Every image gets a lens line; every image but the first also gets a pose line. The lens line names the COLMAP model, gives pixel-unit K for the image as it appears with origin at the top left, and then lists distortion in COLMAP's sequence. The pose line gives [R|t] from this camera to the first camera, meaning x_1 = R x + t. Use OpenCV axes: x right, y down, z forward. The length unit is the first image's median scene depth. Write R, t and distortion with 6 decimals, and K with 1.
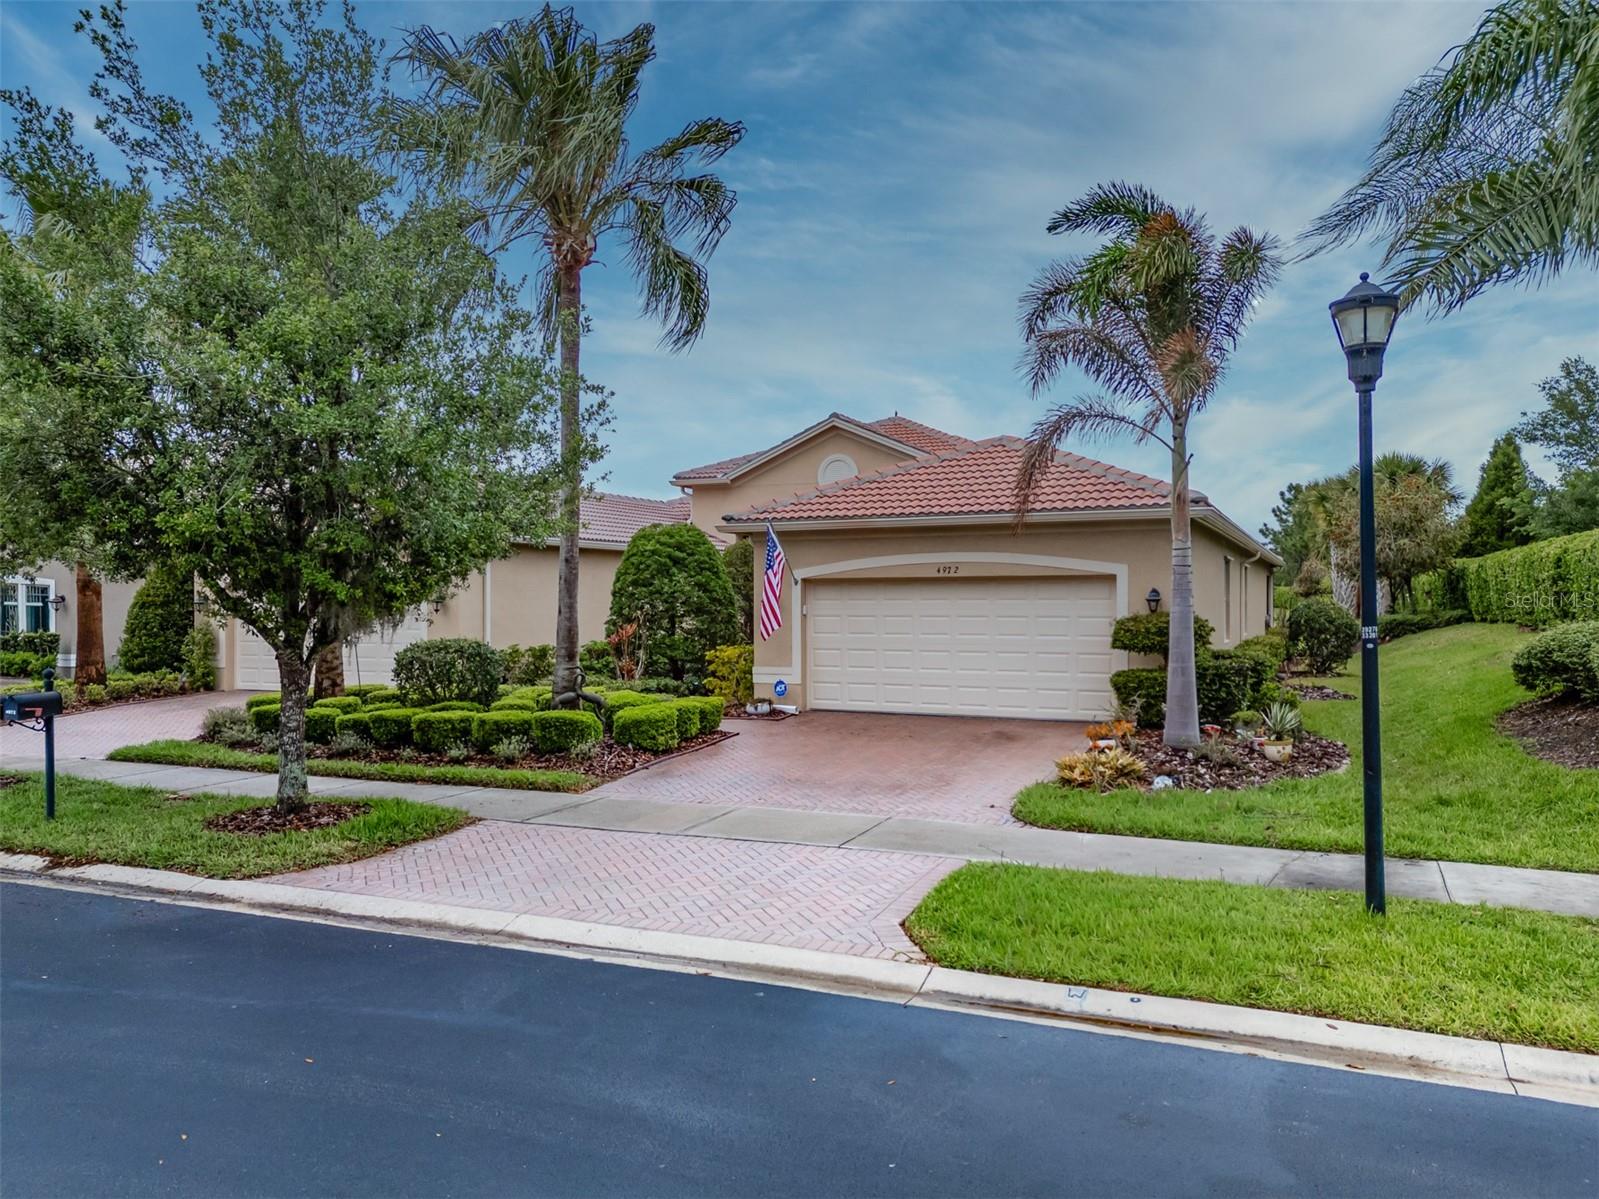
lens RADIAL K [[1136.7, 0, 821.9], [0, 1136.7, 605.6], [0, 0, 1]] dist [0.080449, -0.069759]
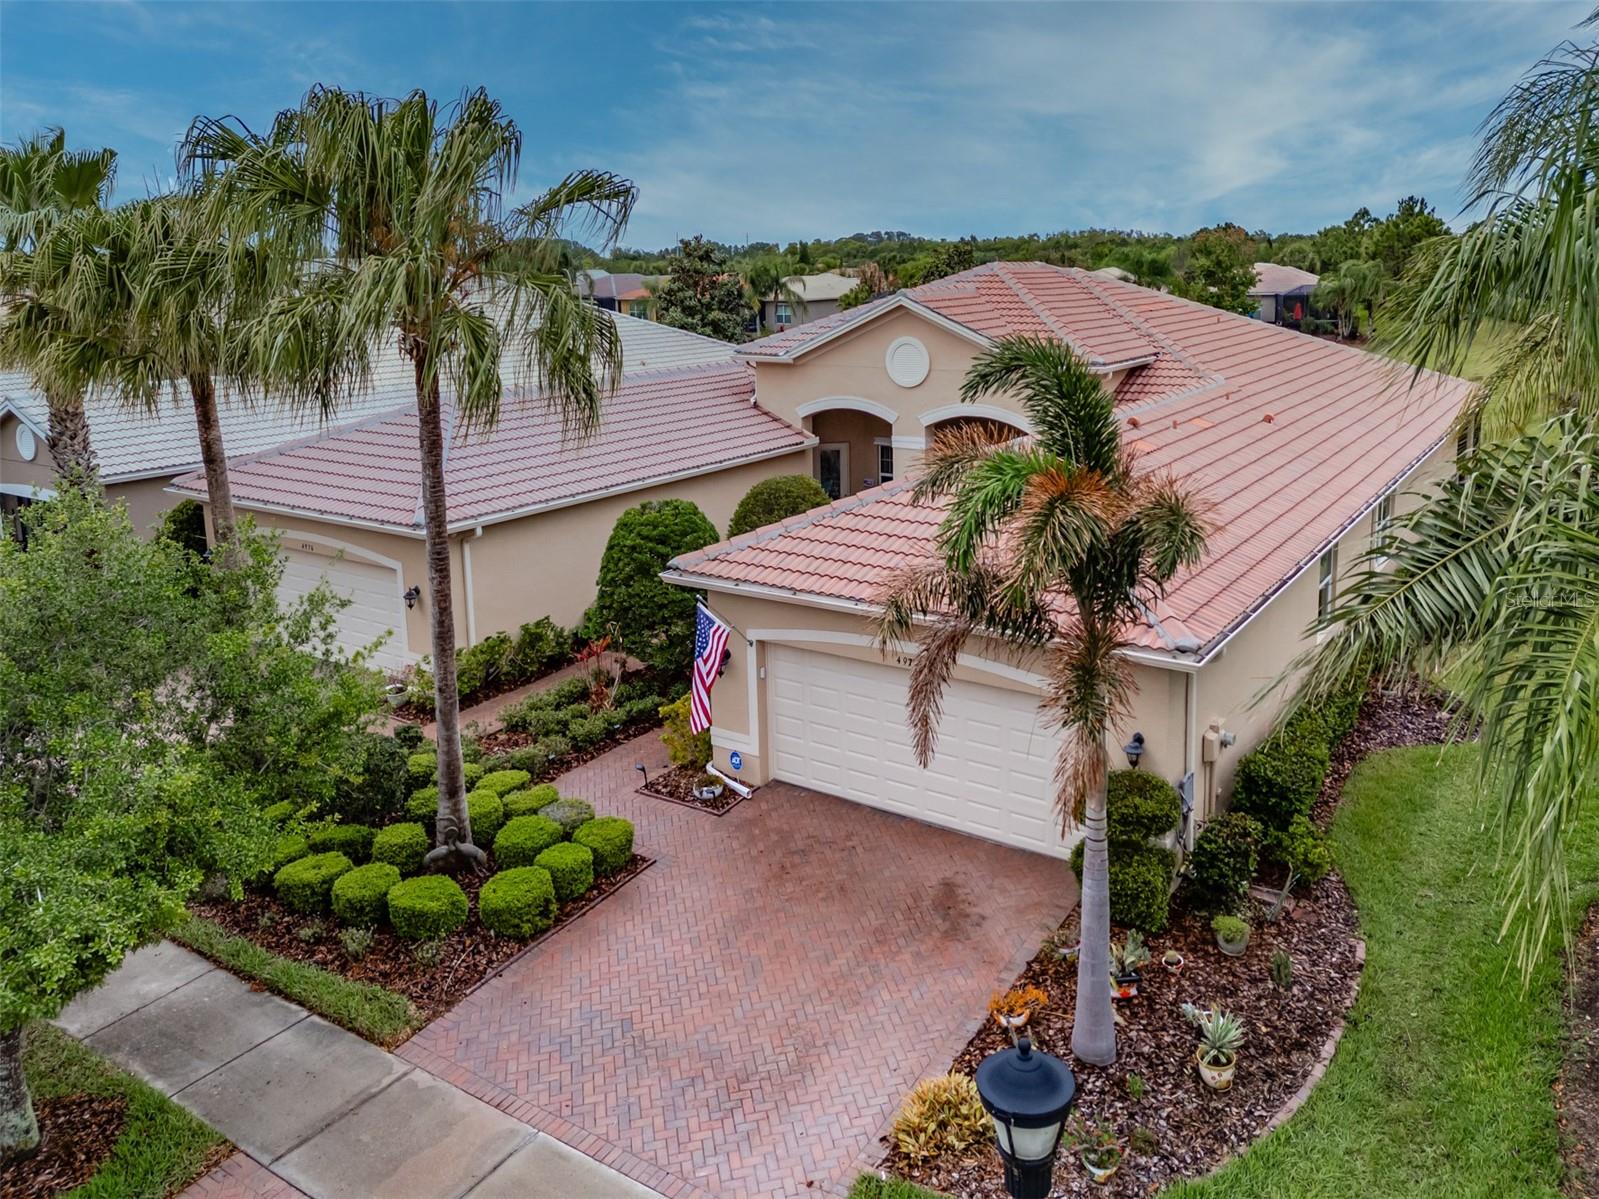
lens RADIAL K [[1173.1, 0, 855.1], [0, 1173.1, 445.3], [0, 0, 1]] dist [0.029776, -0.002687]
pose [[0.985132, 0.018462, -0.170807, 0.245871], [0.009421, 0.986909, 0.161004, -0.375576], [0.171543, -0.160220, 0.972061, 0.208103]]
